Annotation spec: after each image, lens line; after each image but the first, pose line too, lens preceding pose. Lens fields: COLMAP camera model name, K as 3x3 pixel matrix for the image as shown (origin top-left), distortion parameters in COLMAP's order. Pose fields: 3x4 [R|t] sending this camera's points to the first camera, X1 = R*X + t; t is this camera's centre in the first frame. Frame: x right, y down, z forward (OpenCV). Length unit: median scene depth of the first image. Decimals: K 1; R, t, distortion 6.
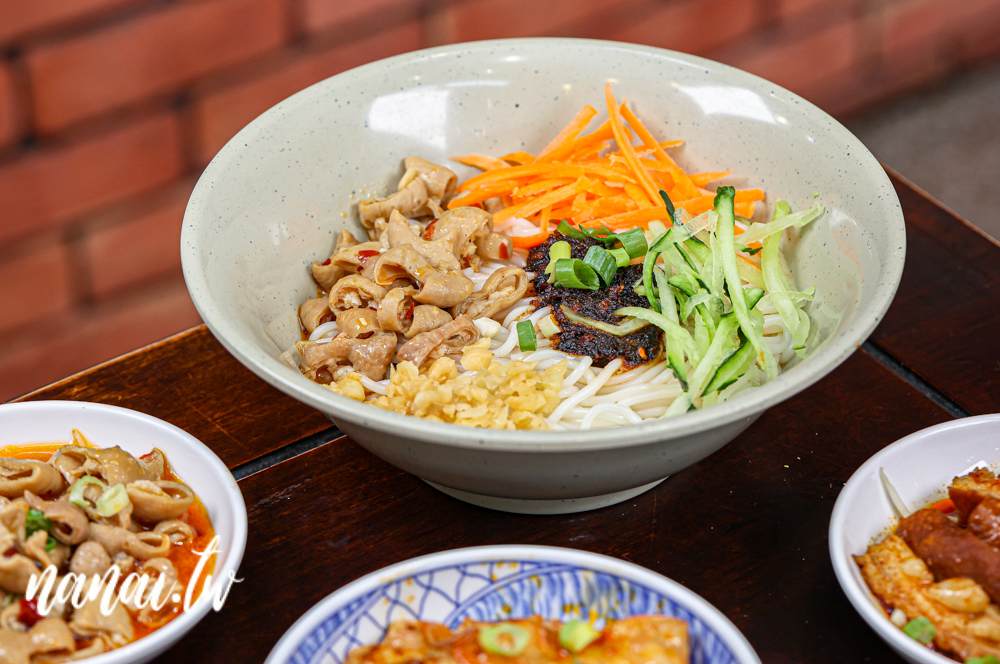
lens RADIAL K [[4128.5, 0, 500.0], [0, 4128.5, 332.0], [0, 0, 1]] dist [-0.181227, 6.761335]
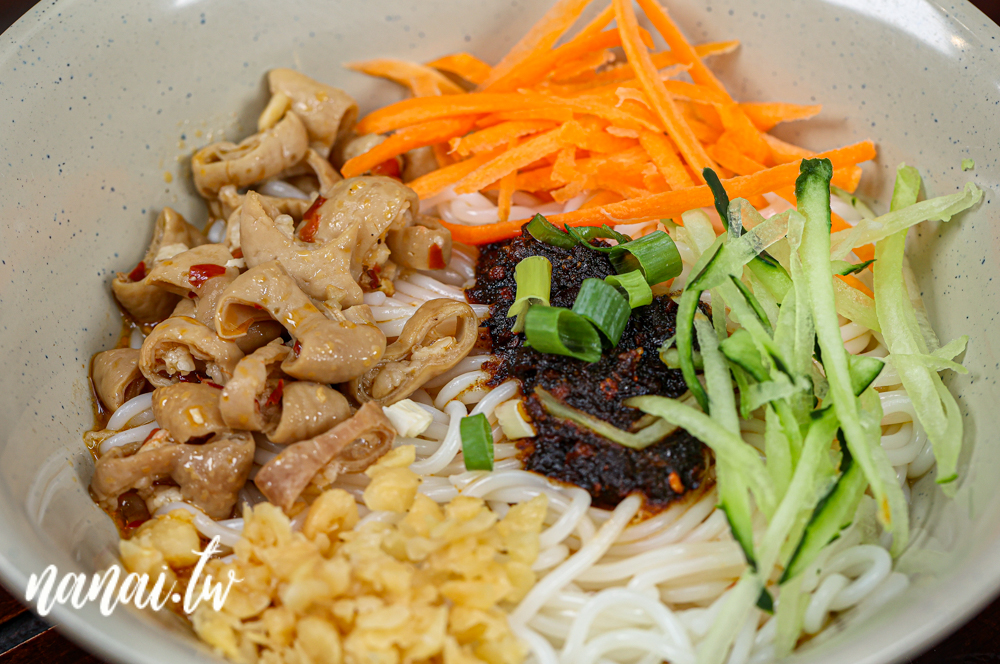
lens RADIAL K [[4128.5, 0, 500.0], [0, 4128.5, 332.0], [0, 0, 1]] dist [-0.181227, 6.761335]
pose [[0.999838, -0.004717, 0.017383, -0.000345], [0.001088, 0.979146, 0.203155, -0.131010], [-0.017979, -0.203103, 0.978992, 0.425707]]
